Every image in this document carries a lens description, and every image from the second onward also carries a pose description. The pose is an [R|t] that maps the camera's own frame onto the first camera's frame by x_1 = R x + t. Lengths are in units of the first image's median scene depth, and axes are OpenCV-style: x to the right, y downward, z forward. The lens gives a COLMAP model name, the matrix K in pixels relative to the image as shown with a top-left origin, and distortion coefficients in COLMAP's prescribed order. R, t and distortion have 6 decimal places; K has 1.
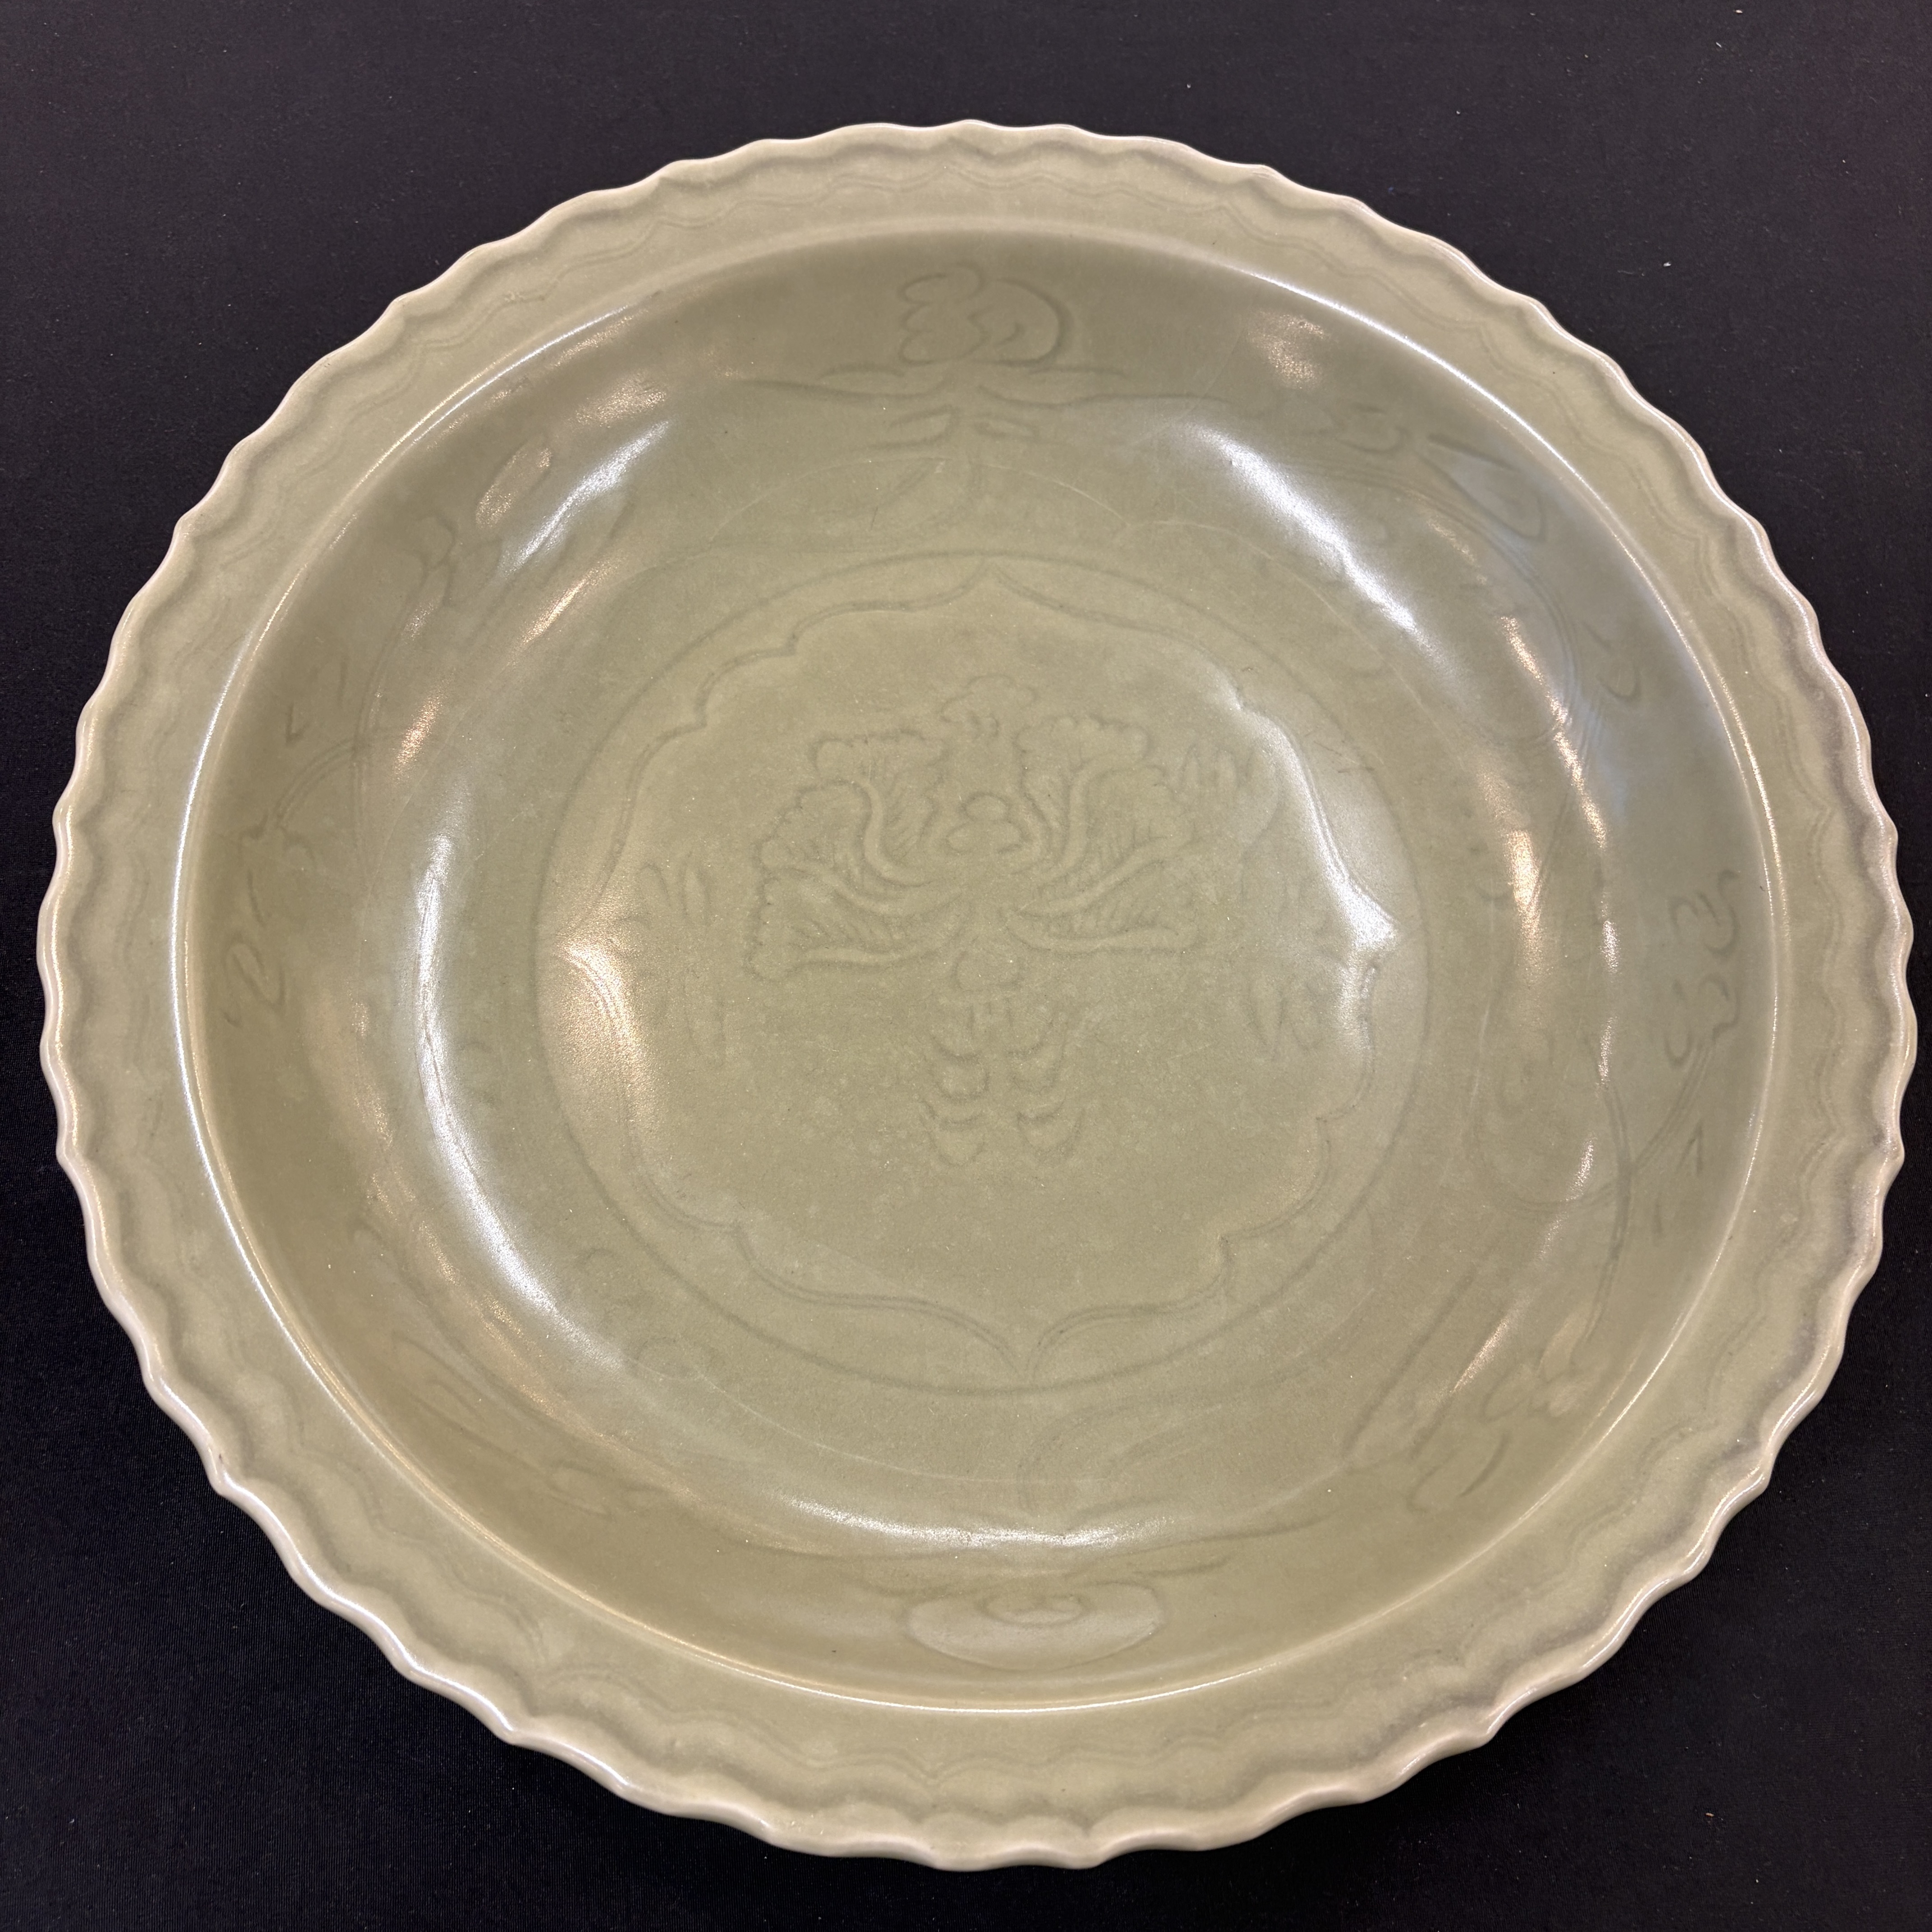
lens RADIAL K [[1963.2, 0, 974.0], [0, 1963.2, 962.7], [0, 0, 1]] dist [0.212437, -0.743910]
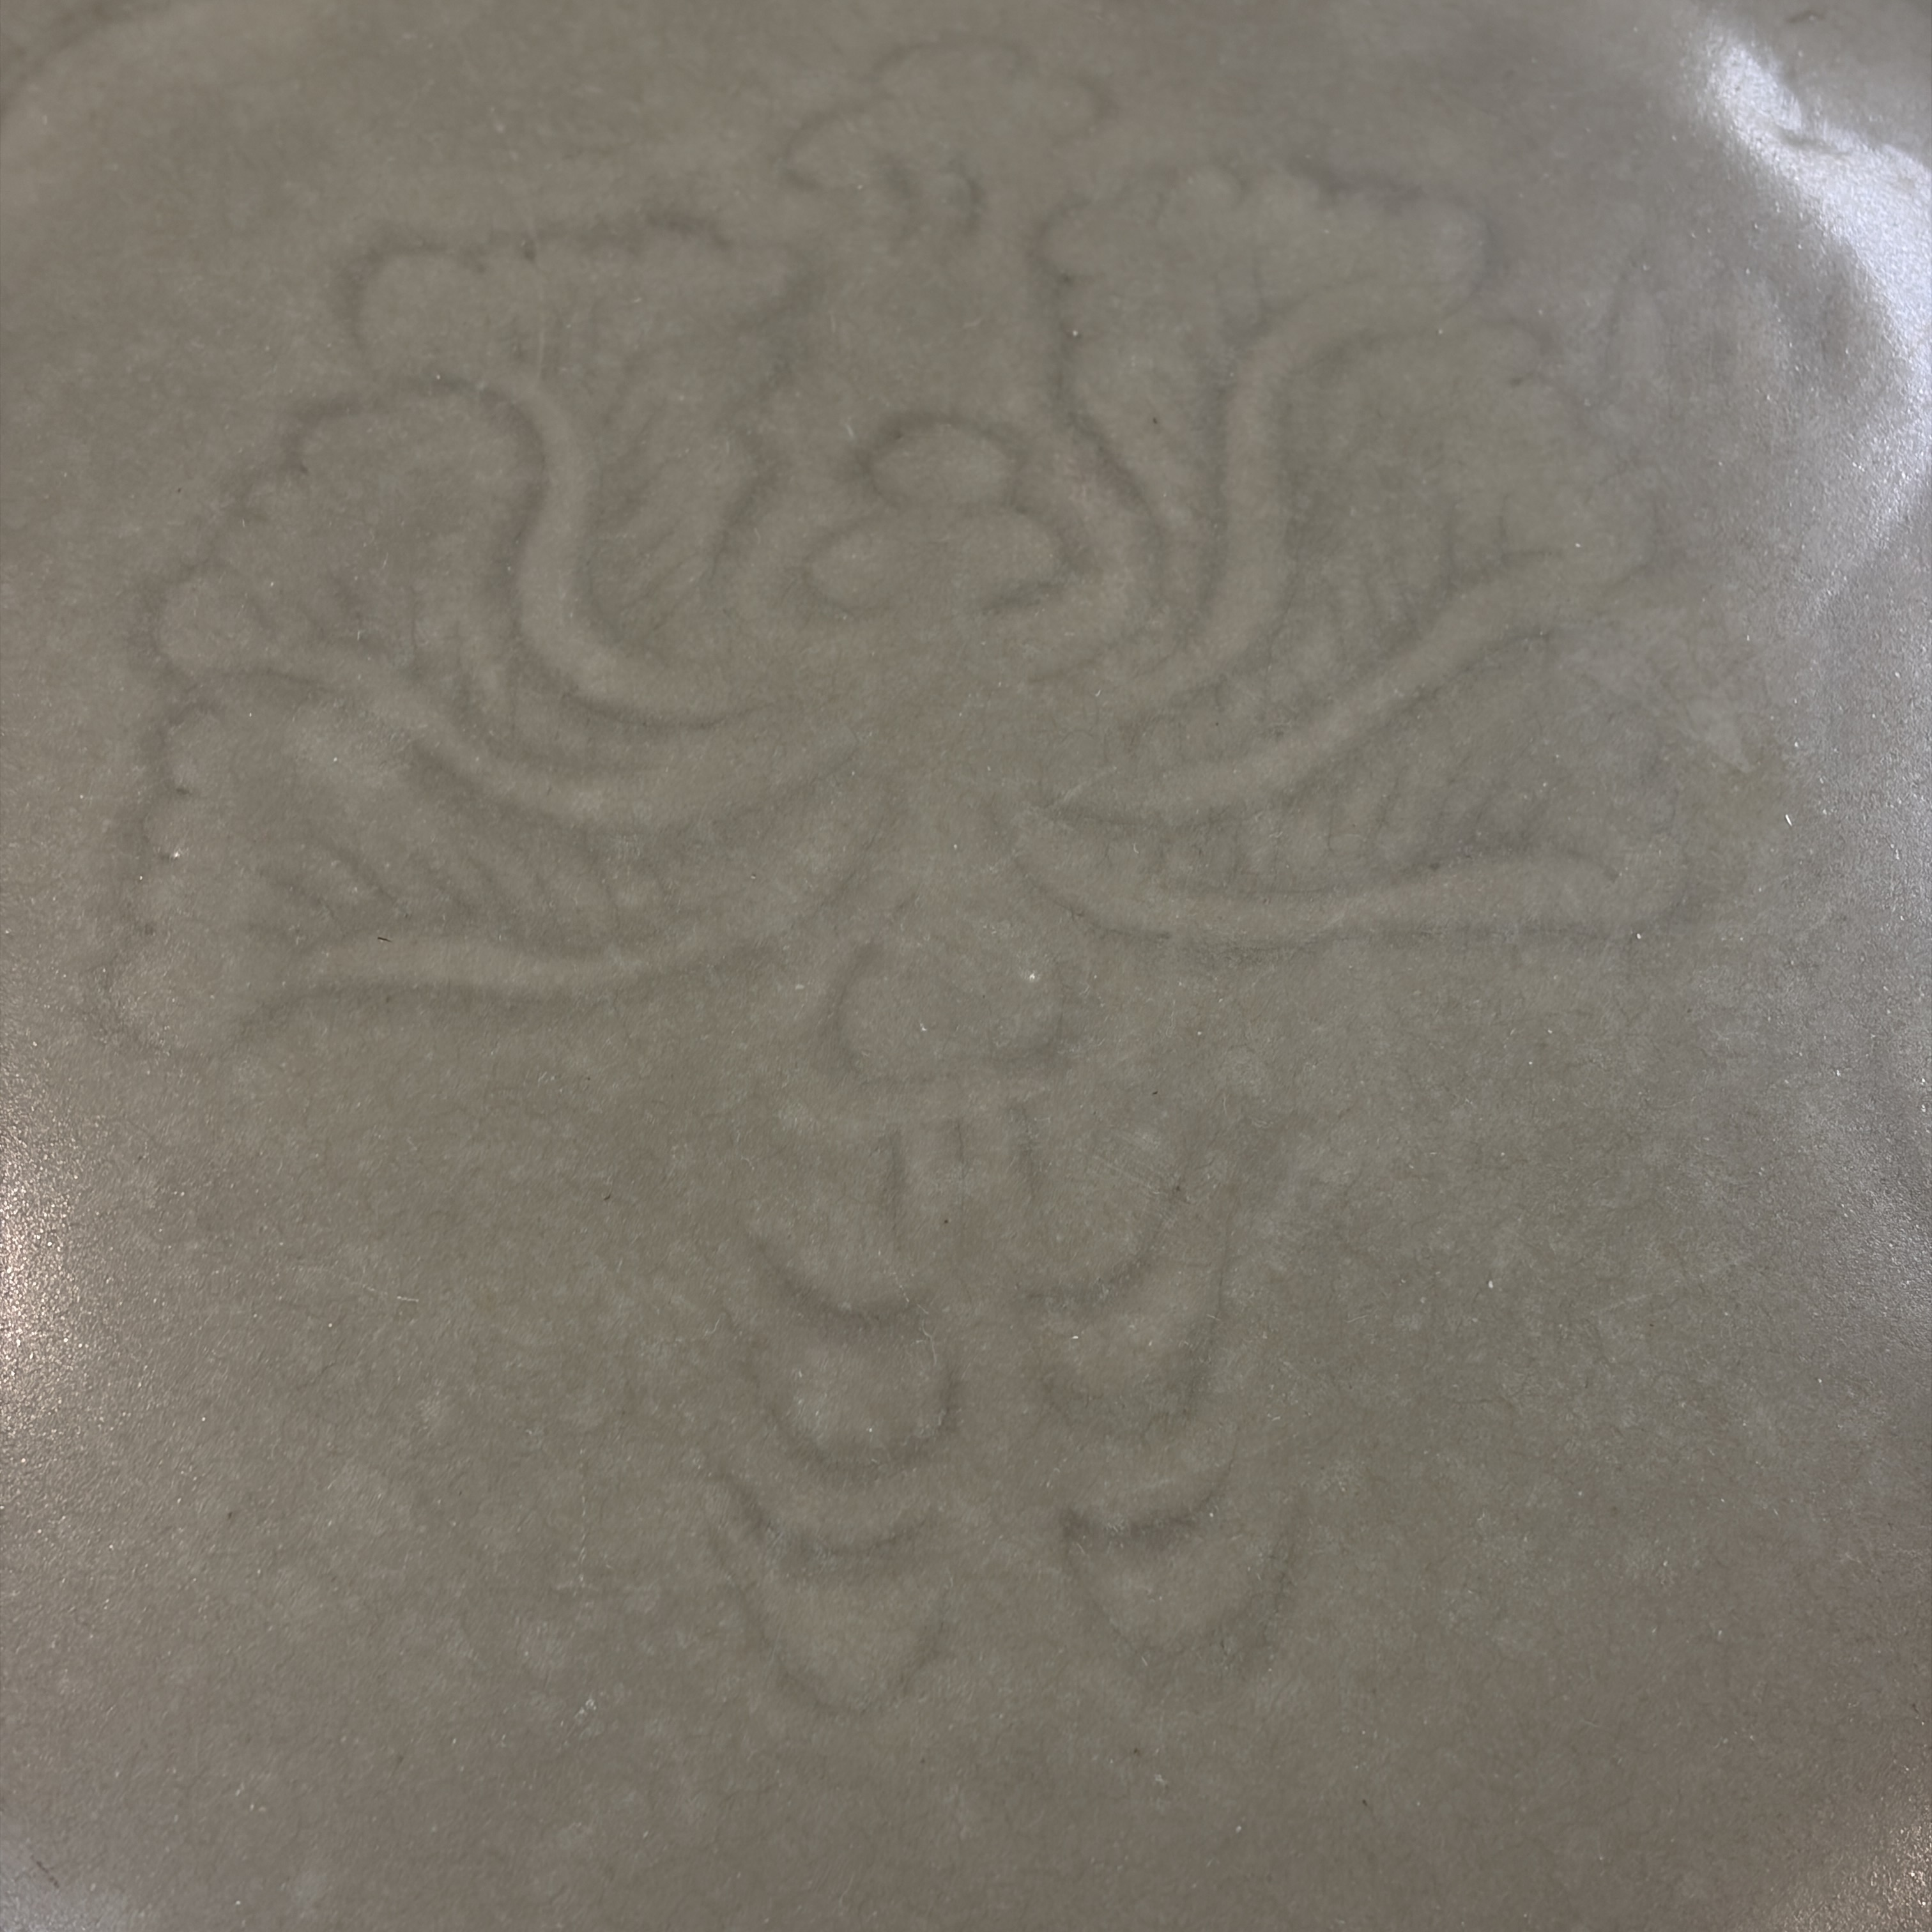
lens RADIAL K [[3825.2, 0, 969.2], [0, 3825.2, 1036.1], [0, 0, 1]] dist [0.236978, -1.070584]
pose [[0.999841, -0.016620, -0.006410, 0.012921], [0.016319, 0.998879, -0.044426, 0.032038], [0.007142, 0.044314, 0.998992, 0.439745]]
